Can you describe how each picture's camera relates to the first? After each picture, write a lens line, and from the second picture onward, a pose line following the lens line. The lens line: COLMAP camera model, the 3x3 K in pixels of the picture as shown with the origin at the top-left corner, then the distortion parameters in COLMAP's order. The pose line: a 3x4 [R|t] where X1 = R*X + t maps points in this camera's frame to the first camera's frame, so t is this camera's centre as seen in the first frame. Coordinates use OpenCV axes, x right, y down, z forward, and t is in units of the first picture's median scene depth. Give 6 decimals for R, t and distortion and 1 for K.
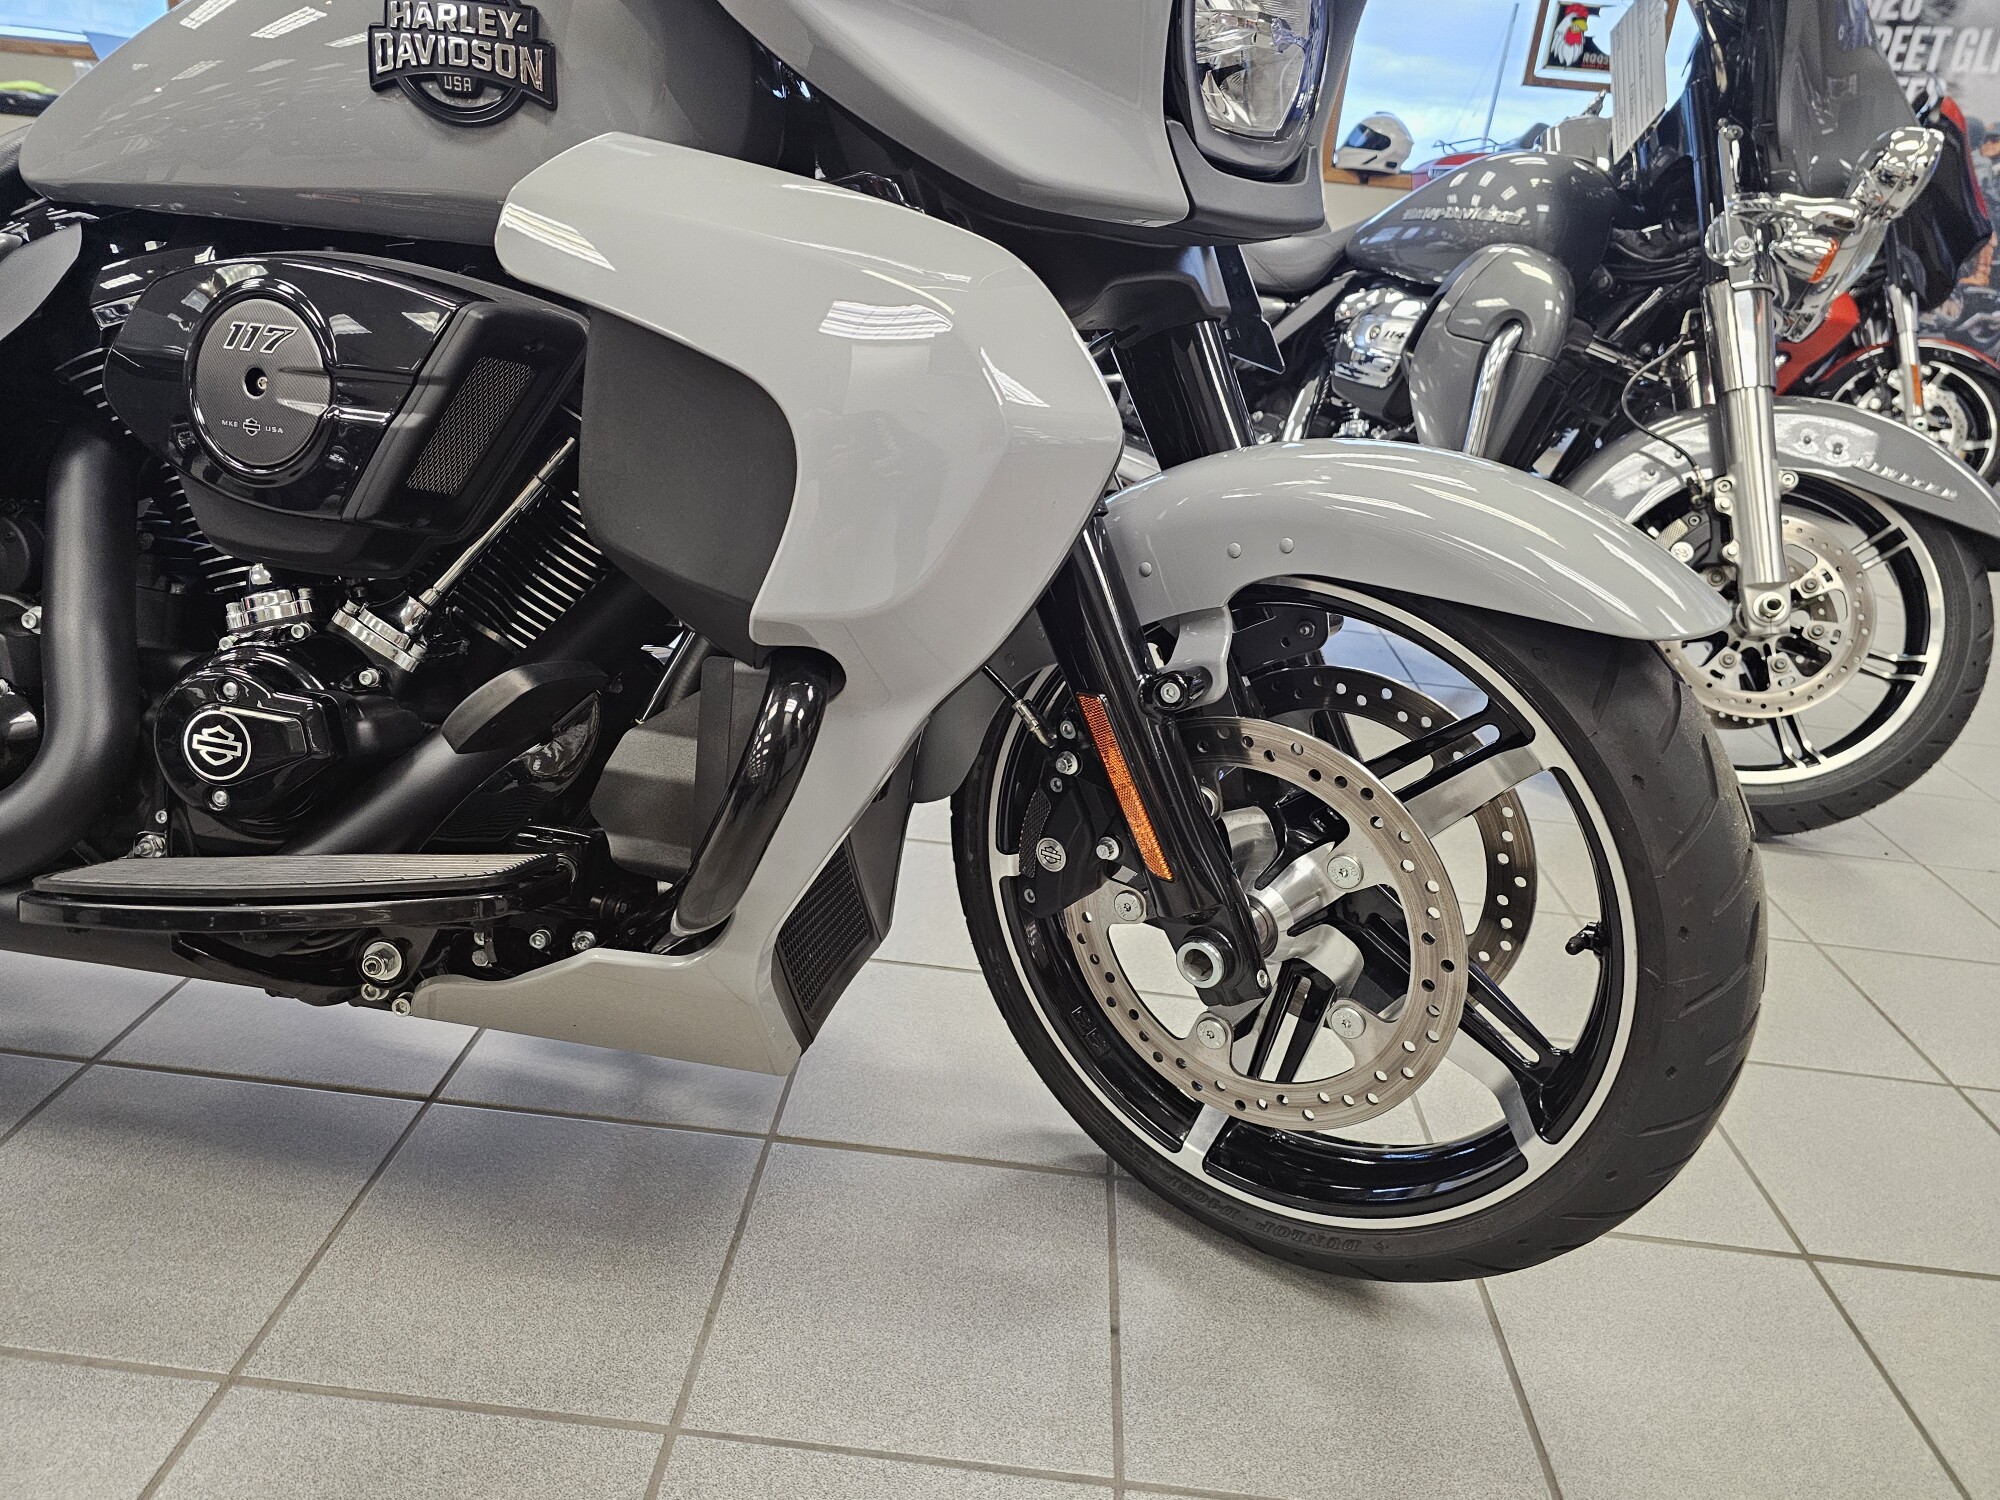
lens RADIAL K [[1360.2, 0, 1000.2], [0, 1360.2, 735.2], [0, 0, 1]] dist [0.026702, -0.019568]
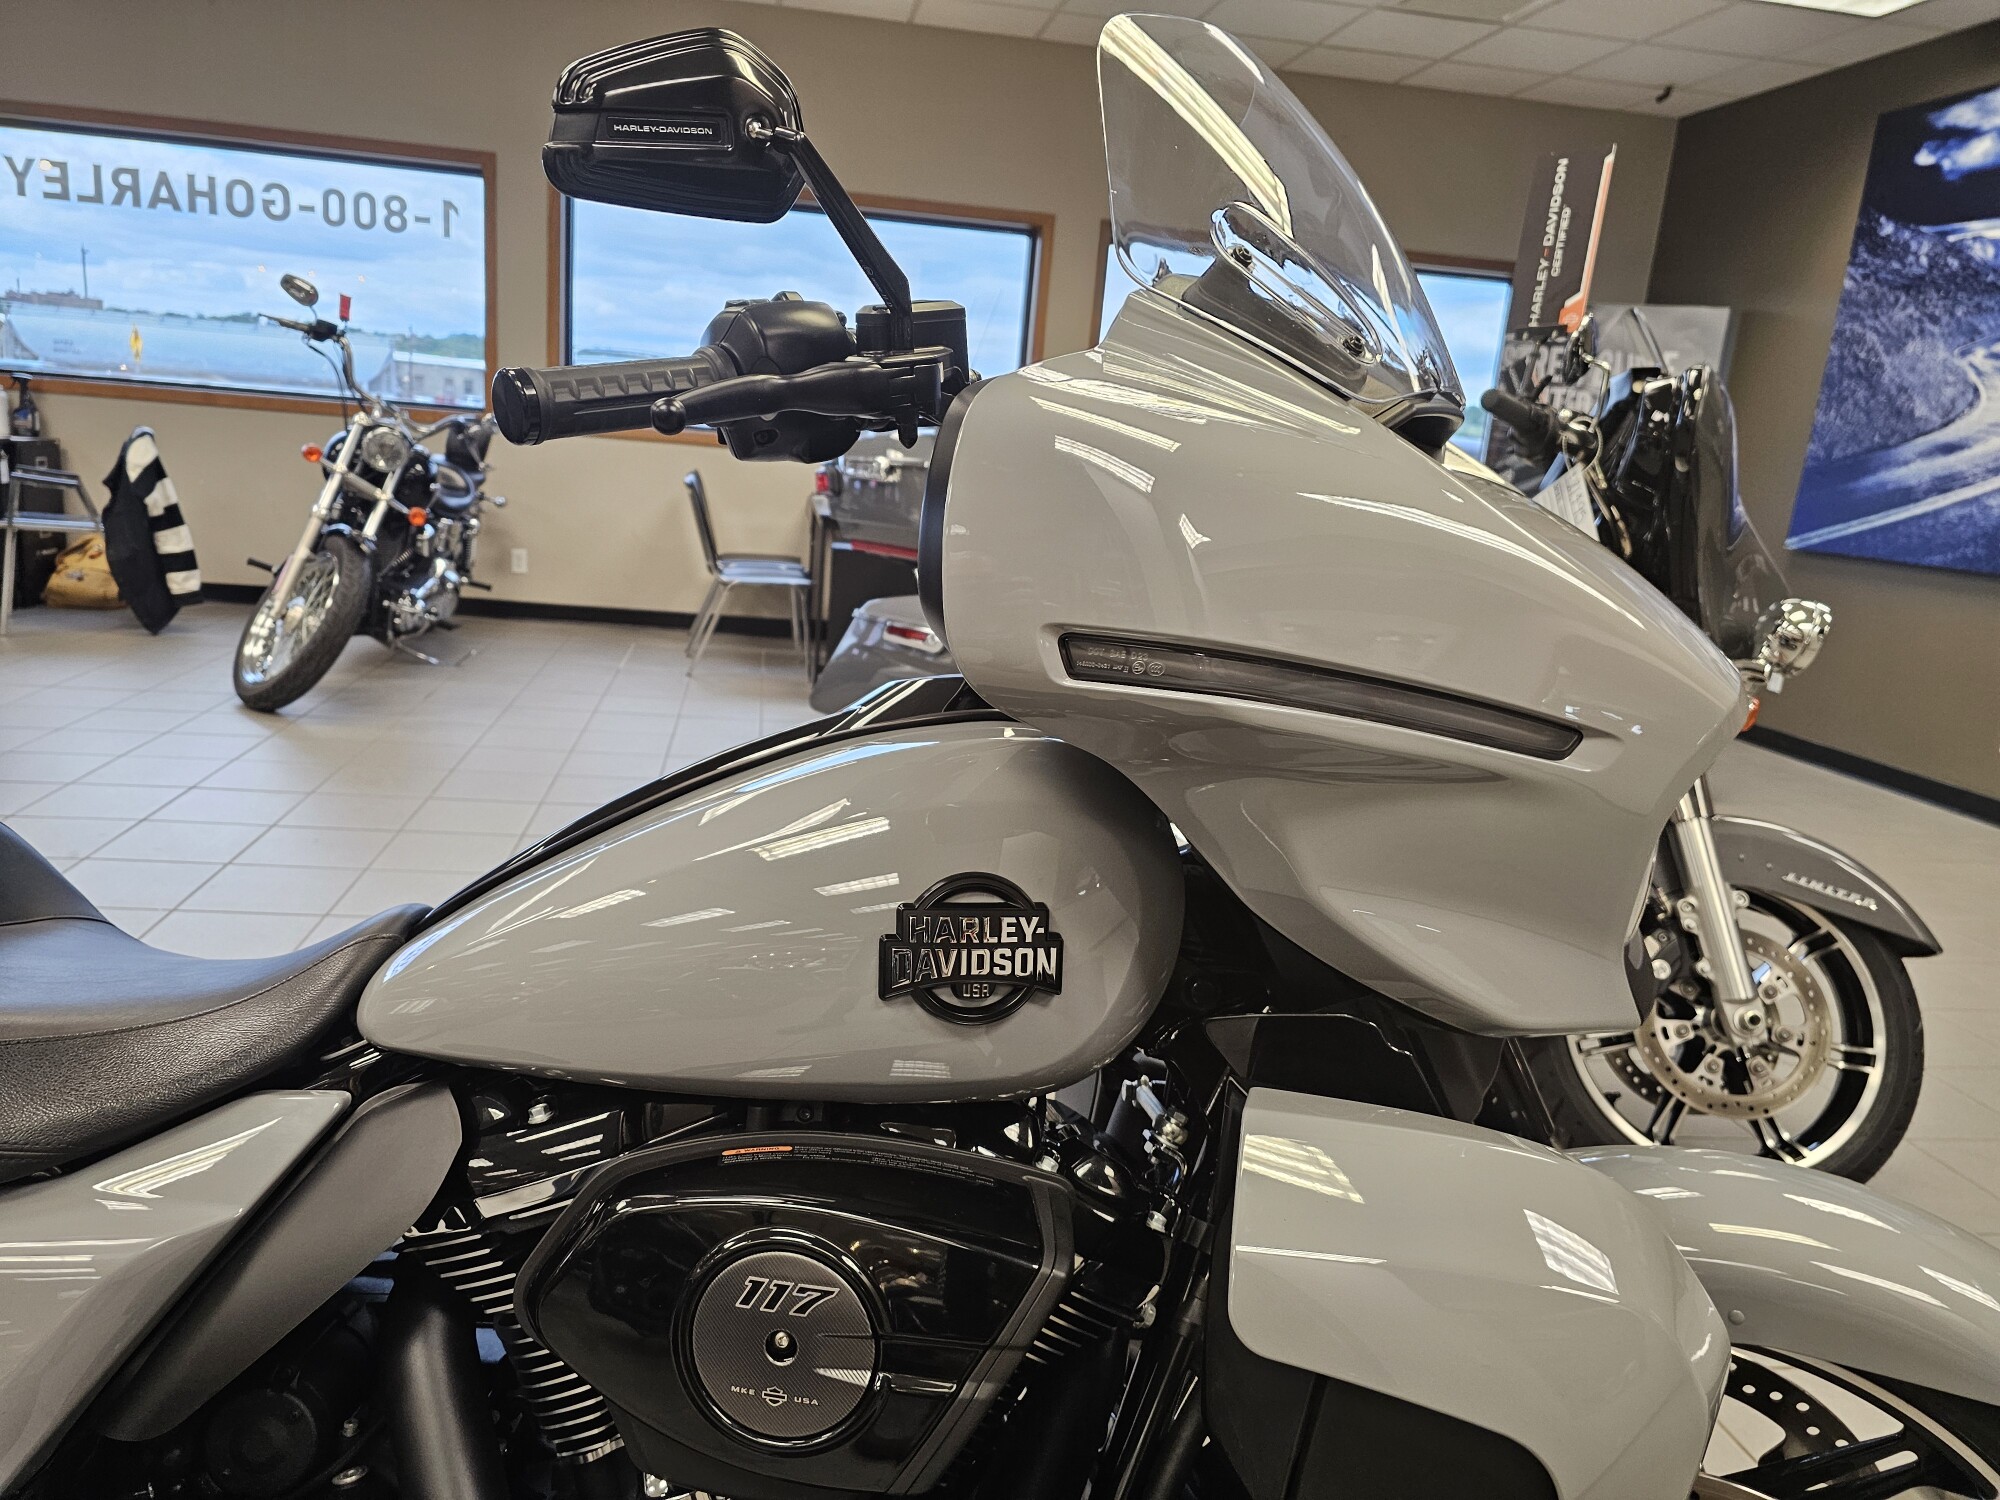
lens RADIAL K [[1356.0, 0, 962.5], [0, 1356.0, 723.2], [0, 0, 1]] dist [0.045813, -0.043770]
pose [[0.979754, -0.054613, 0.192610, -0.550053], [0.082669, 0.986584, -0.140777, -0.500663], [-0.182337, 0.153850, 0.971125, 0.041061]]
